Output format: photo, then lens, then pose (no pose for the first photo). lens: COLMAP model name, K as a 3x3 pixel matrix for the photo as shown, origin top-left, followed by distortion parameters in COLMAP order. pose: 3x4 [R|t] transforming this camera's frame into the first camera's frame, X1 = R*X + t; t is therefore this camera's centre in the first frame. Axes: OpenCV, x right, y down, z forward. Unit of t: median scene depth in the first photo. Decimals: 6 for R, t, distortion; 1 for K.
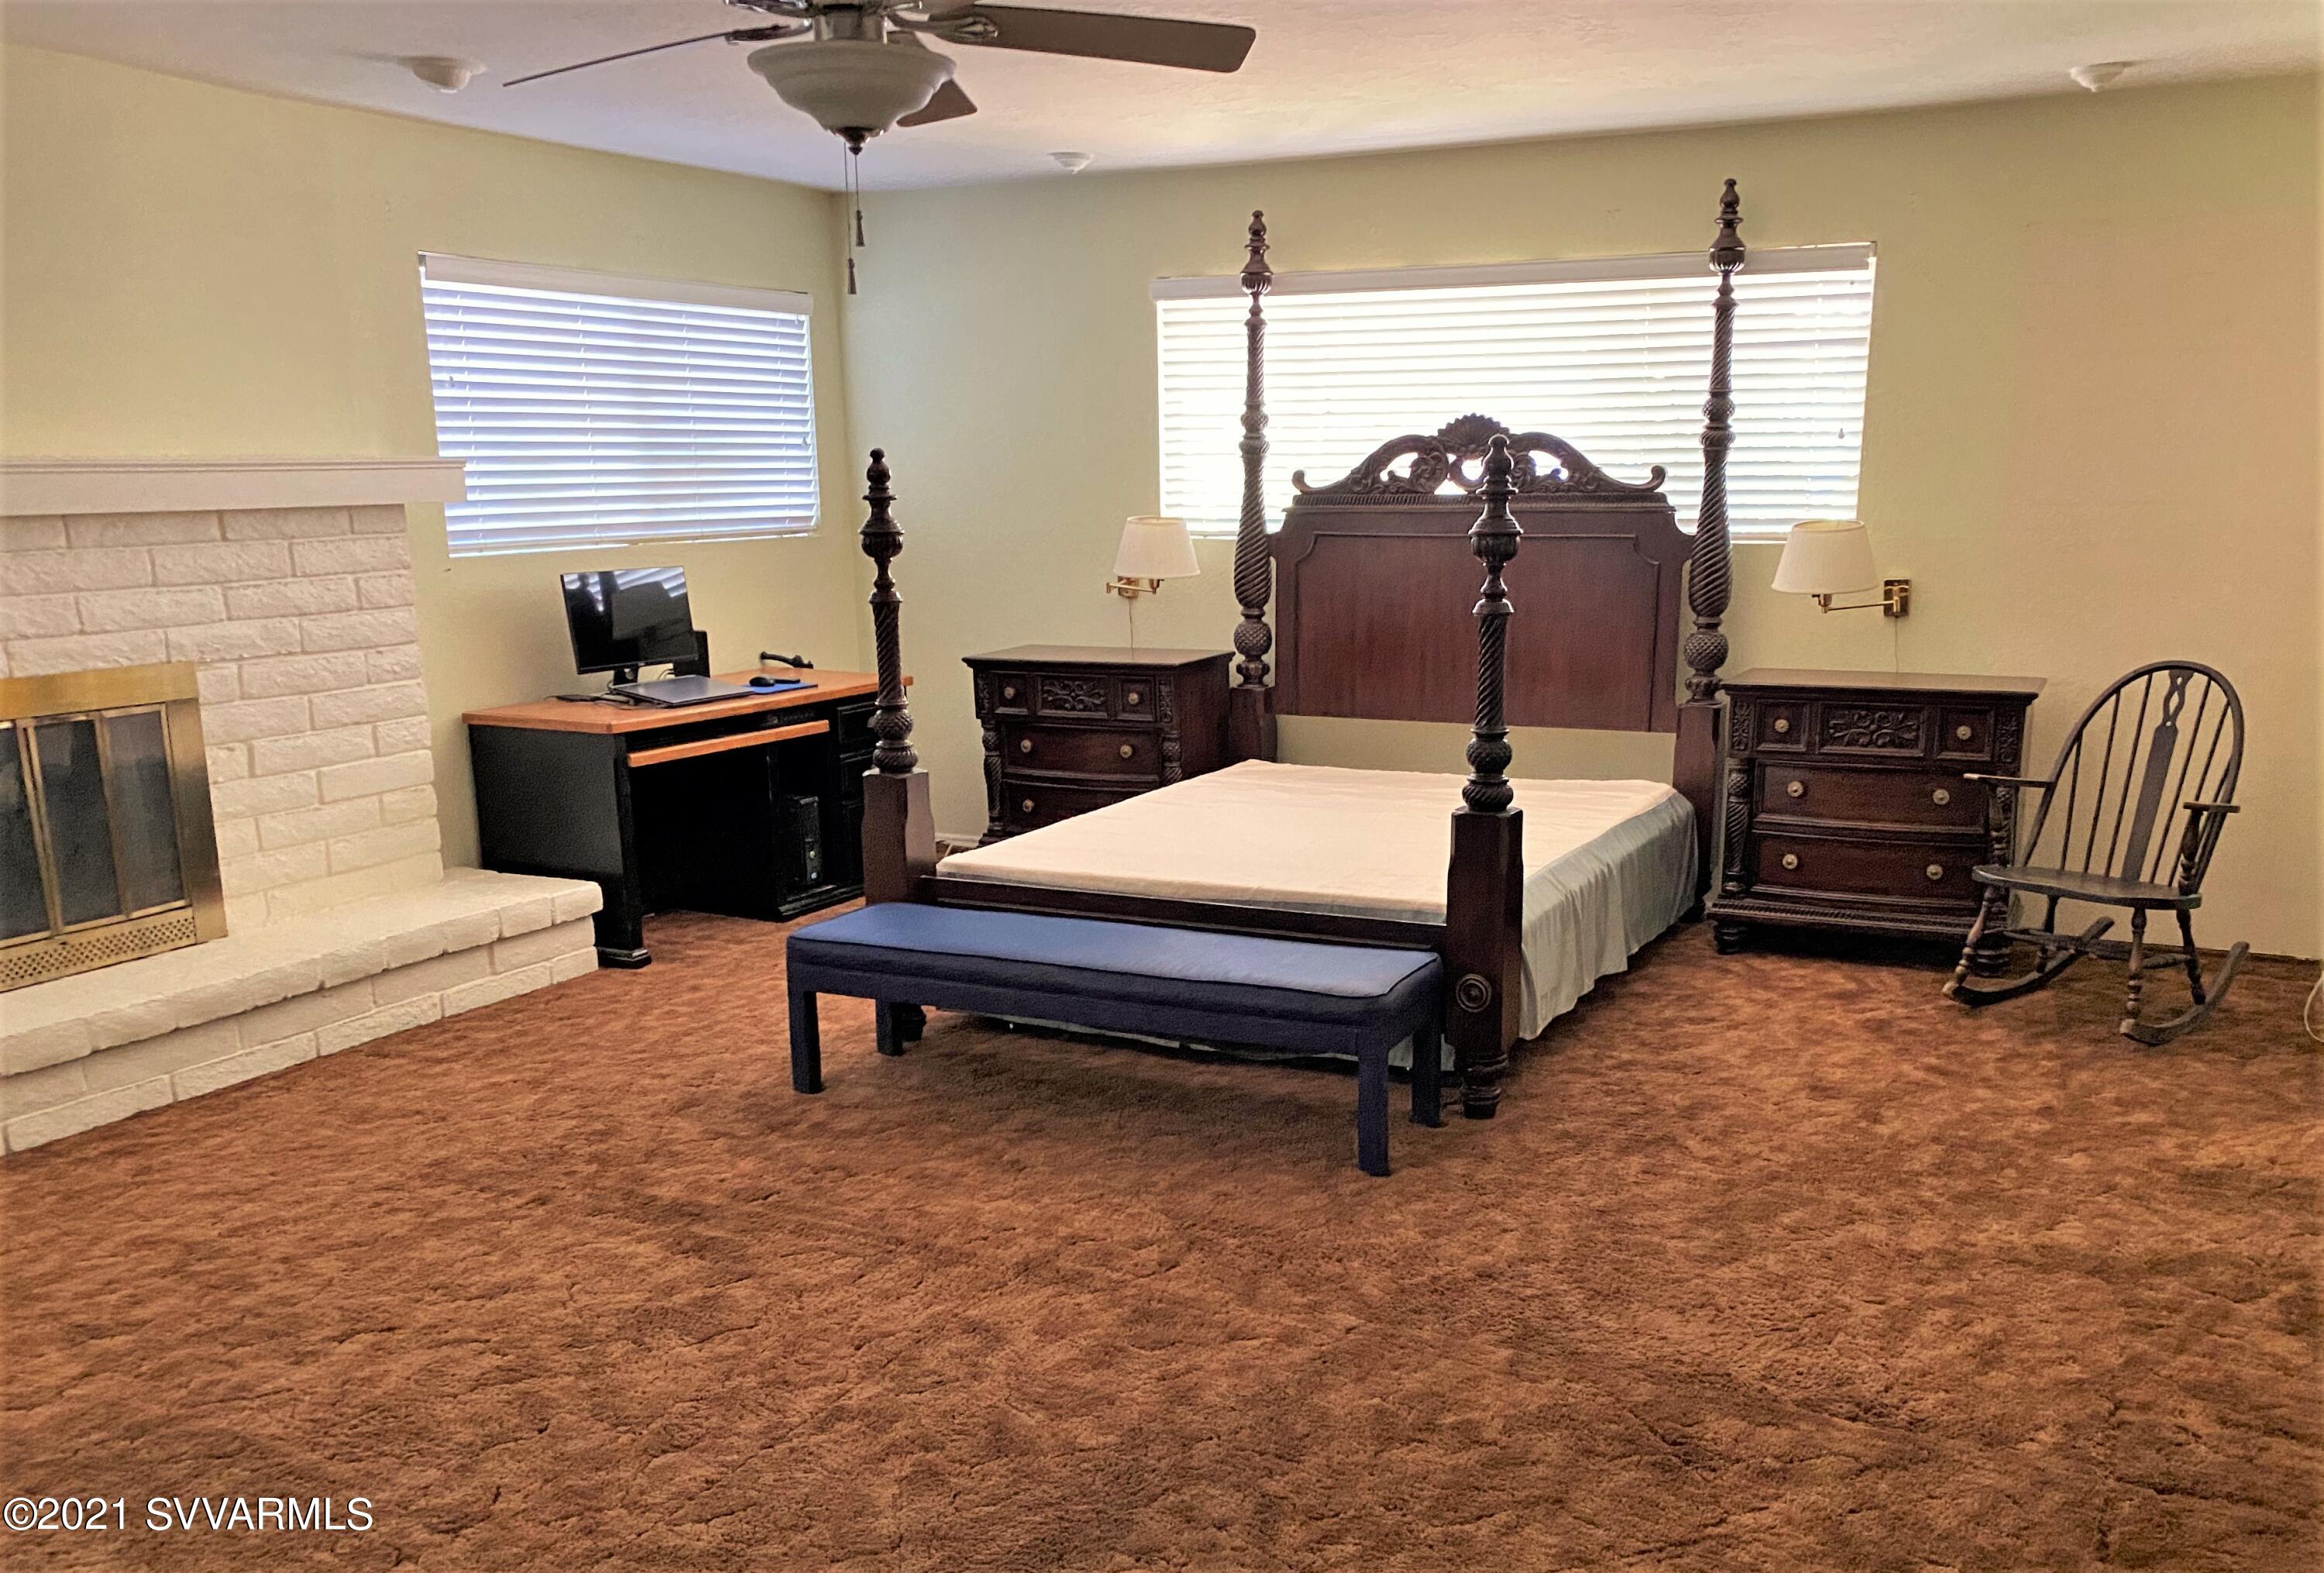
lens RADIAL K [[1938.1, 0, 1222.3], [0, 1938.1, 957.2], [0, 0, 1]] dist [0.046459, -0.070698]
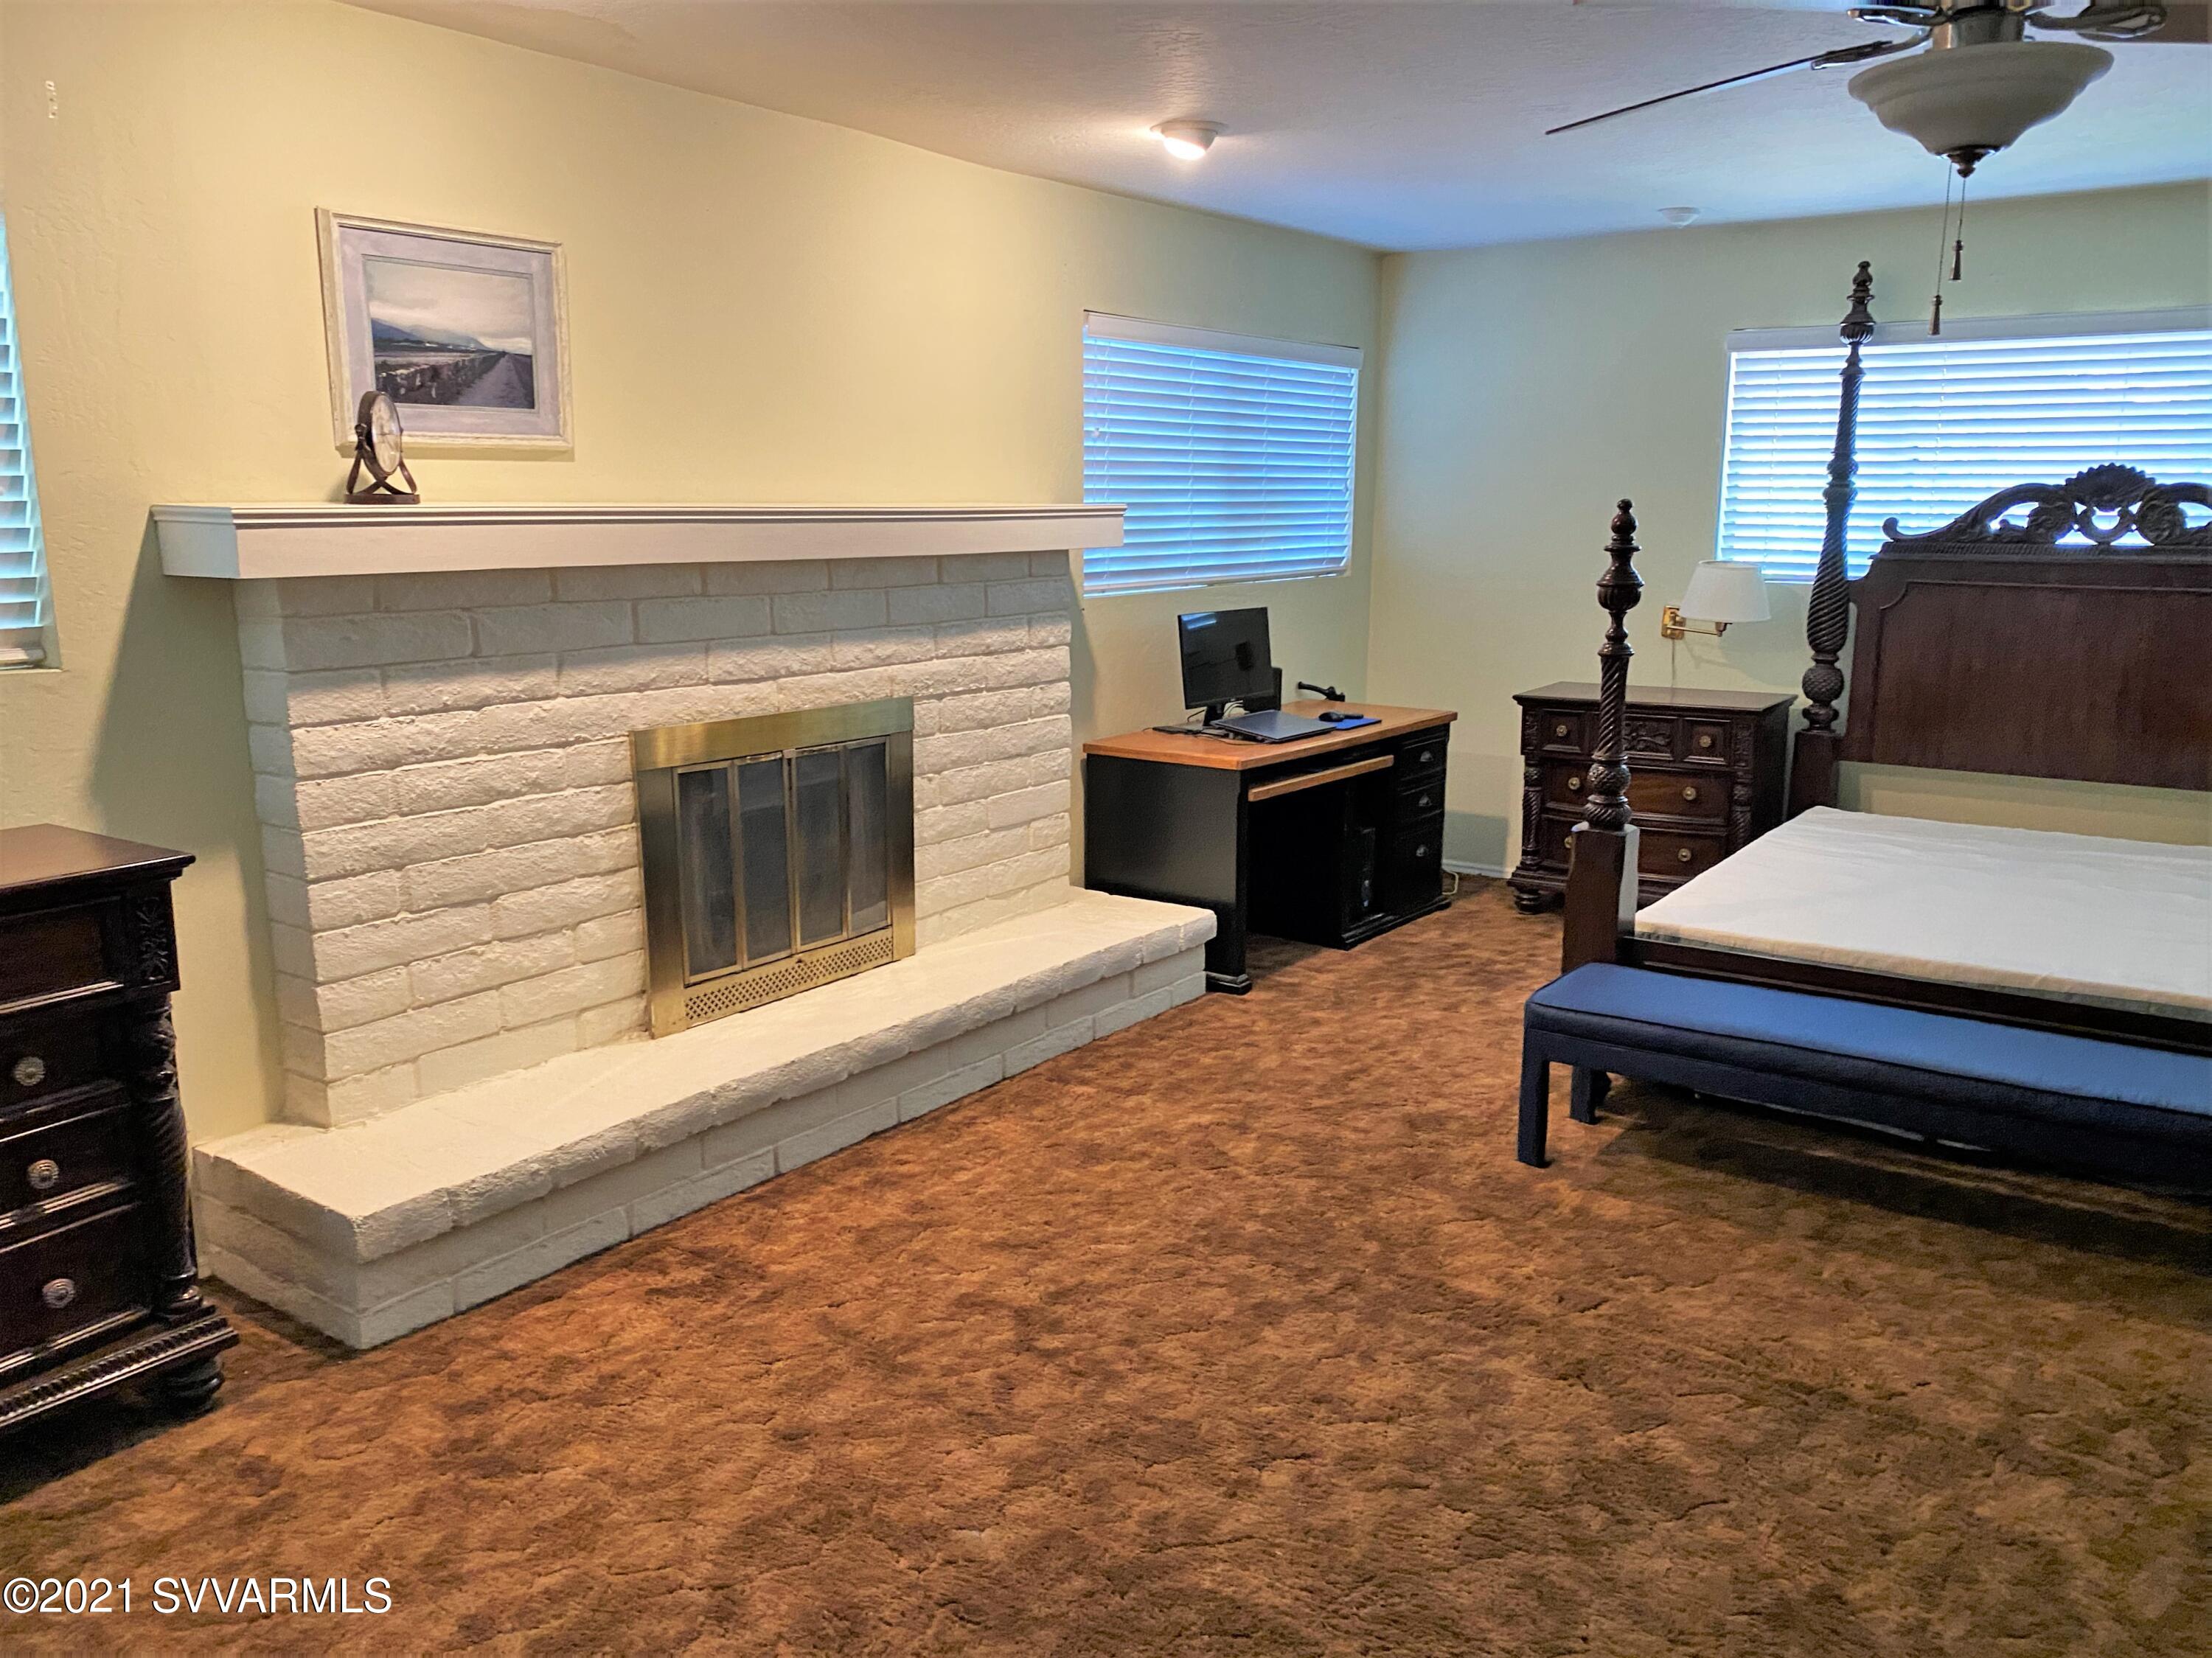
lens RADIAL K [[1681.1, 0, 1077.6], [0, 1681.1, 831.5], [0, 0, 1]] dist [0.049688, -0.073512]
pose [[0.983306, 0.044138, -0.176523, -0.290698], [-0.053572, 0.997359, -0.049035, -0.040206], [0.173892, 0.057673, 0.983074, 0.134371]]
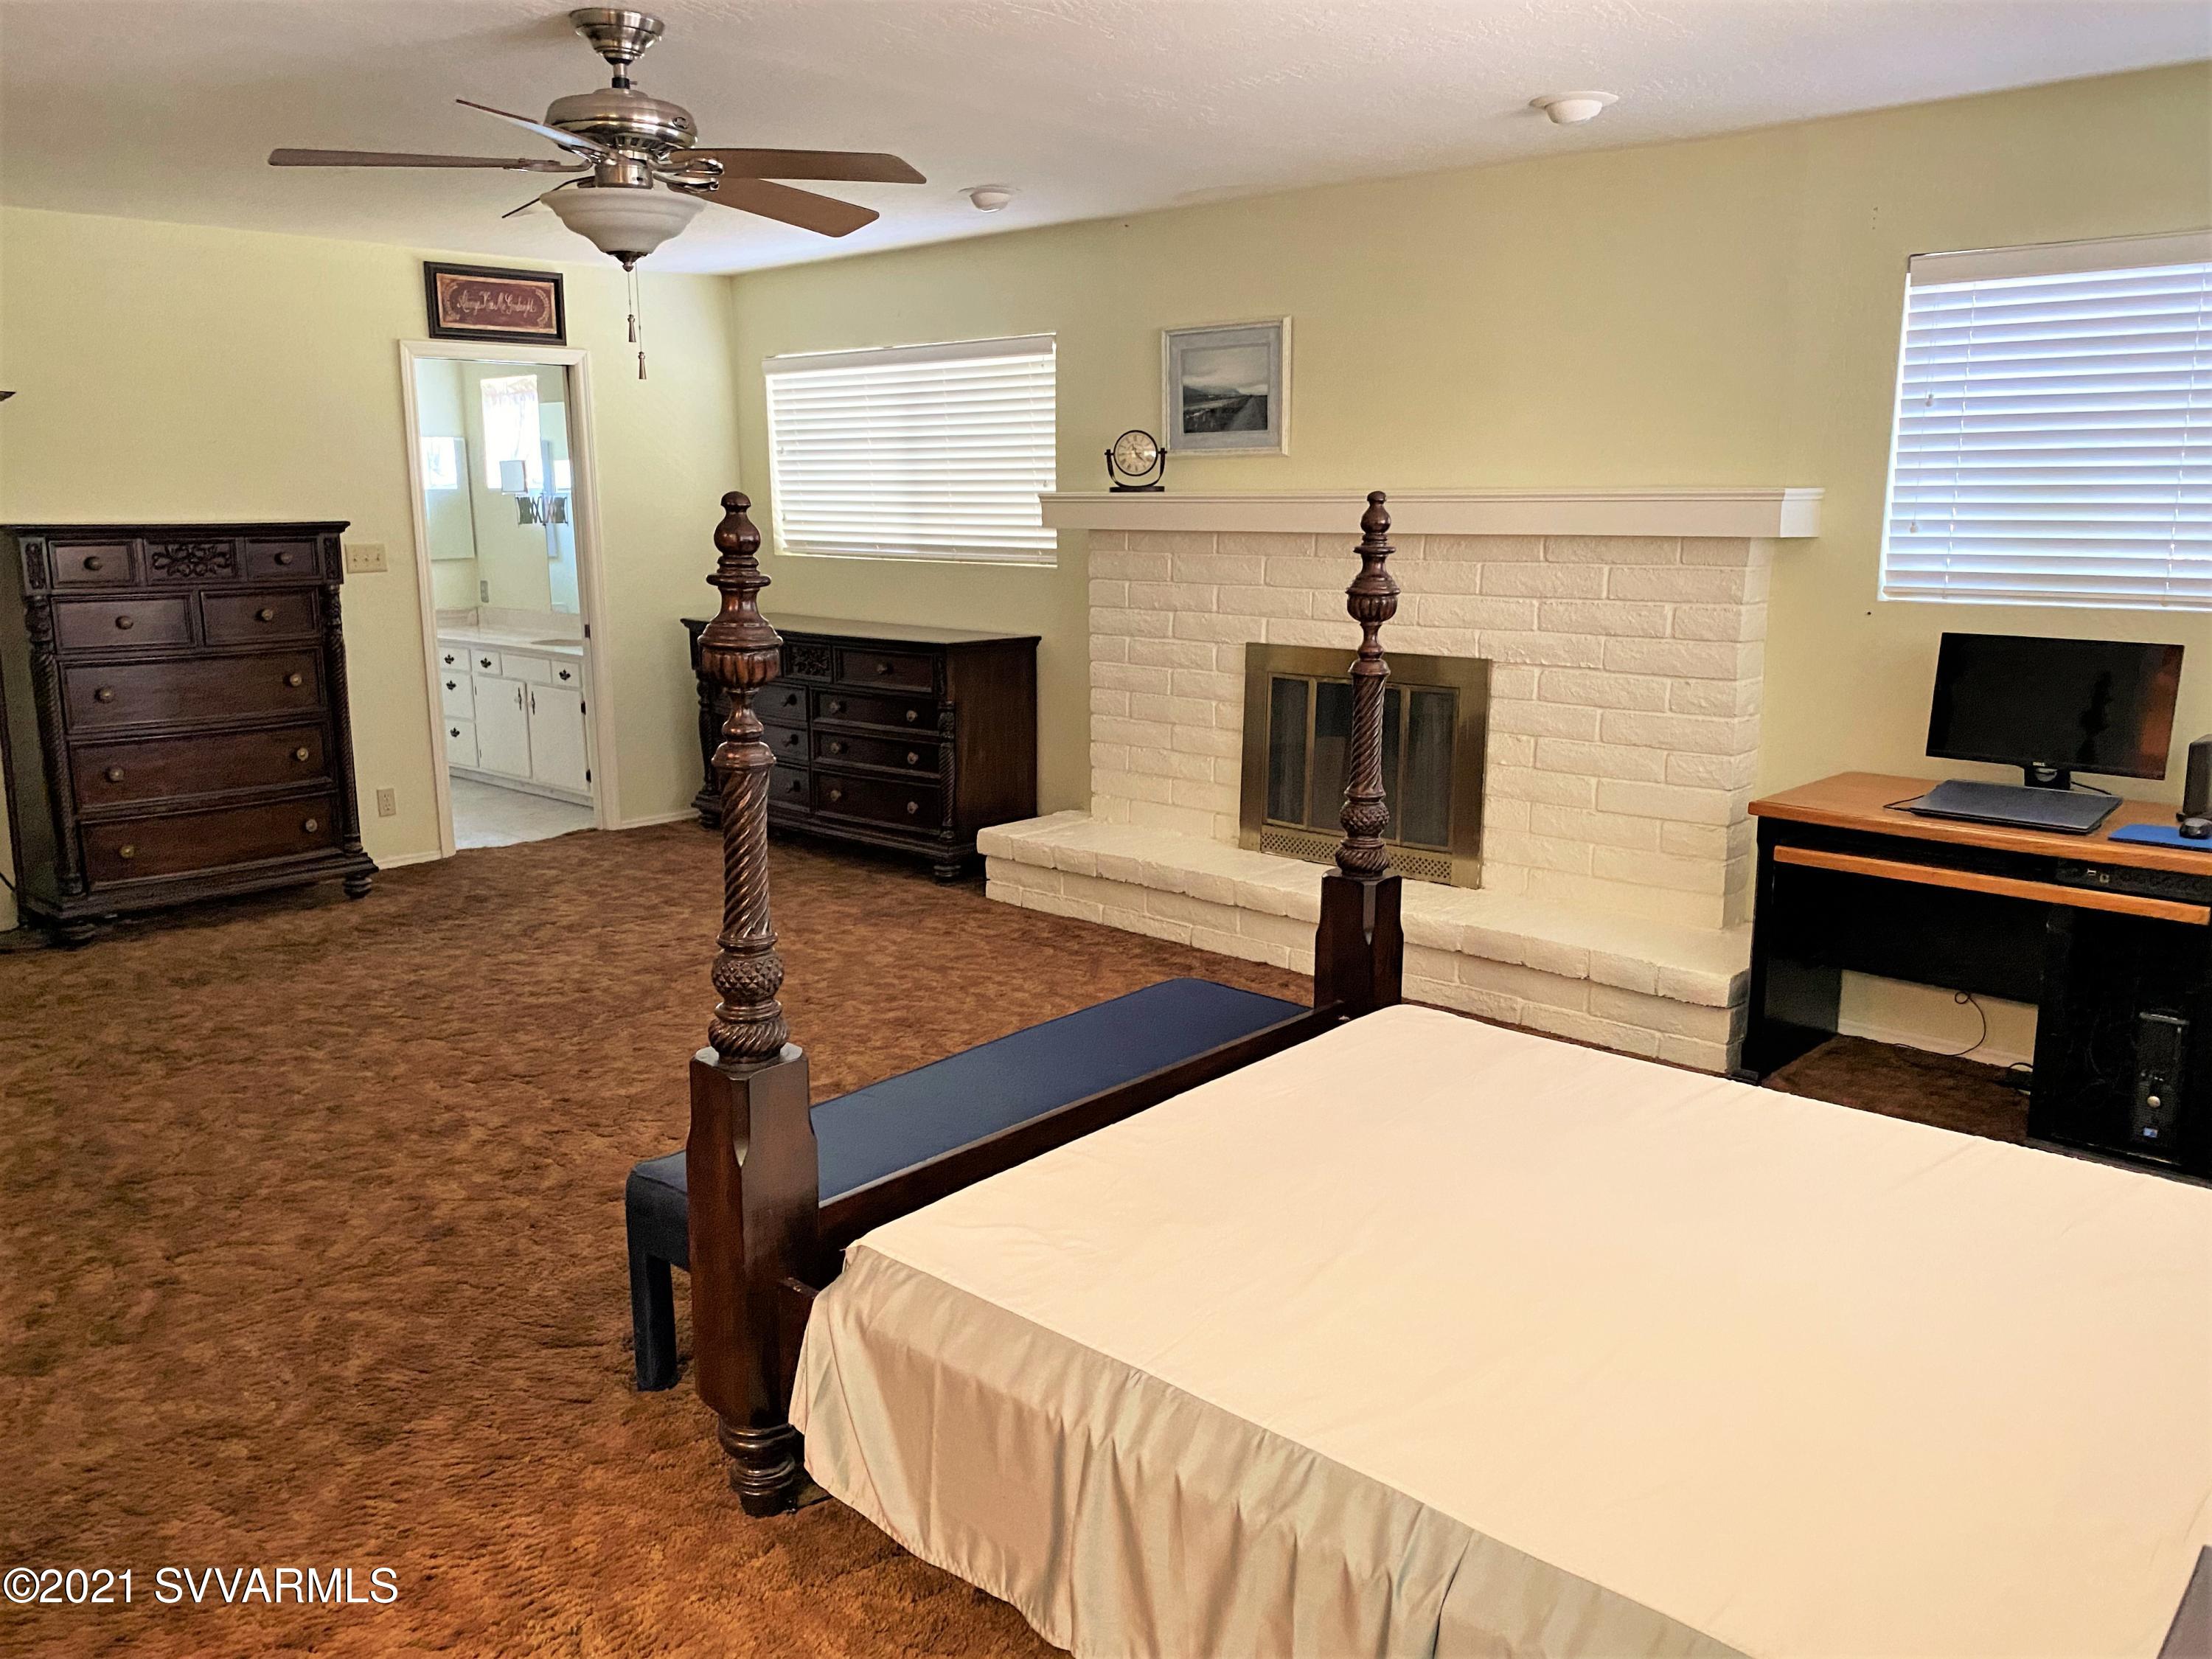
lens RADIAL K [[1681.2, 0, 1107.0], [0, 1681.2, 840.0], [0, 0, 1]] dist [0.049688, -0.073512]
pose [[-0.277058, 0.209522, -0.937731, 0.554745], [-0.229947, 0.933119, 0.276430, -0.295231], [0.932933, 0.292215, -0.210350, 1.089852]]
